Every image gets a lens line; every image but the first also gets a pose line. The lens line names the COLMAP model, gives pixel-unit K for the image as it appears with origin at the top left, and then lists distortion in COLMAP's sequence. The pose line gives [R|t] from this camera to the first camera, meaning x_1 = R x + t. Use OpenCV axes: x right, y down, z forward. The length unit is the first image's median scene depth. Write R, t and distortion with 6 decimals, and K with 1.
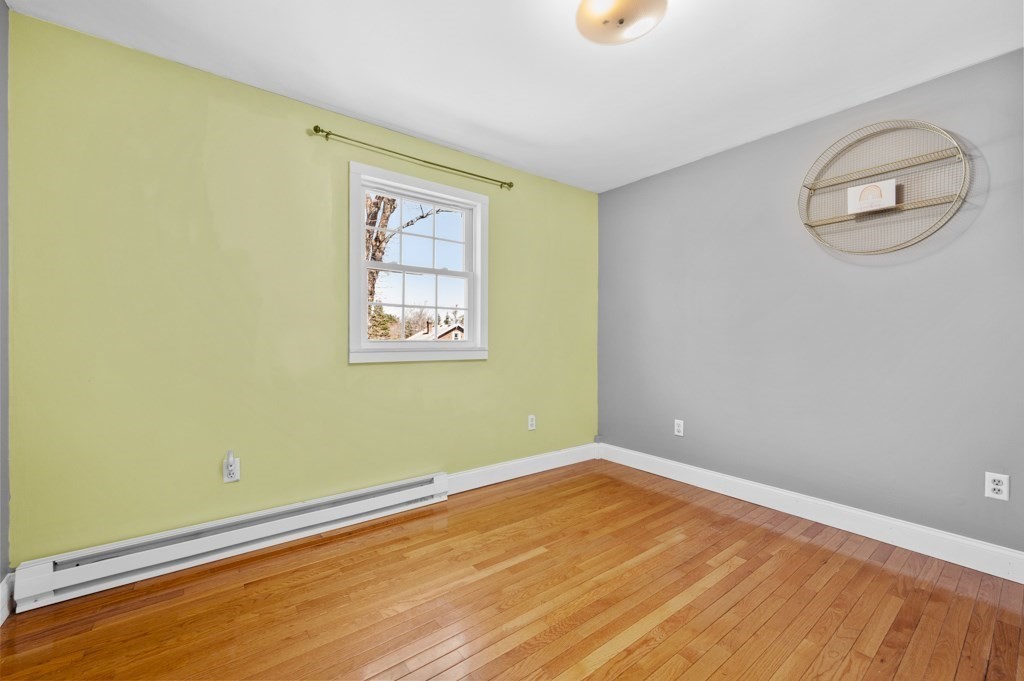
lens RADIAL K [[423.1, 0, 507.6], [0, 423.1, 338.8], [0, 0, 1]] dist [-0.003369, -0.000052]
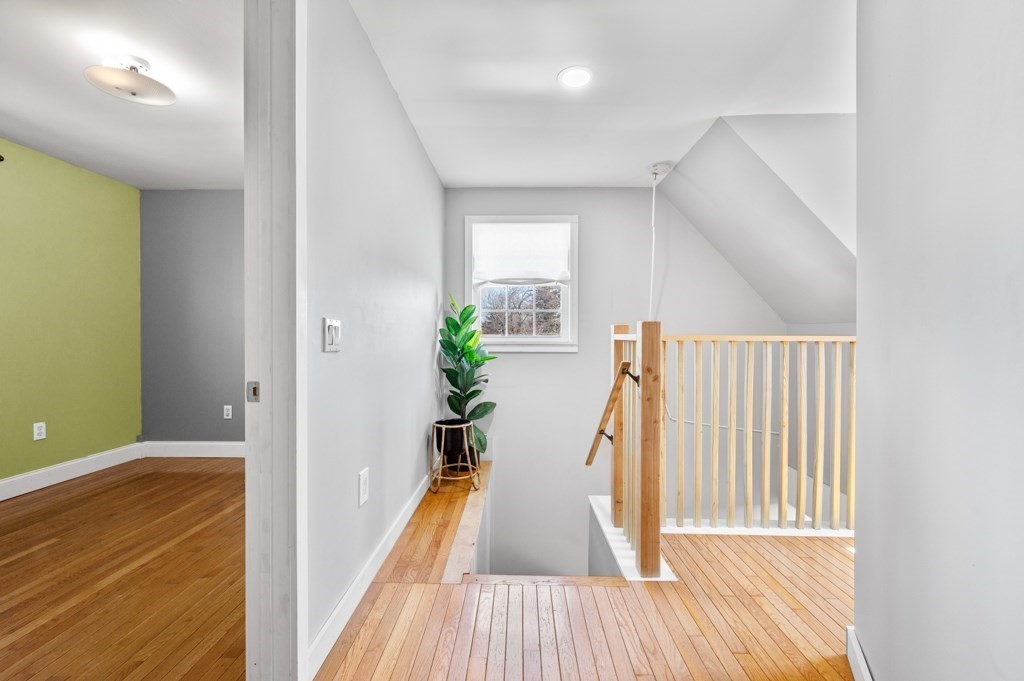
lens RADIAL K [[423.1, 0, 520.7], [0, 423.1, 341.3], [0, 0, 1]] dist [-0.003369, -0.000052]
pose [[0.621353, -0.004015, 0.783520, -0.009442], [-0.000335, 0.999985, 0.005390, 0.009520], [-0.783530, -0.003612, 0.621343, -0.470041]]
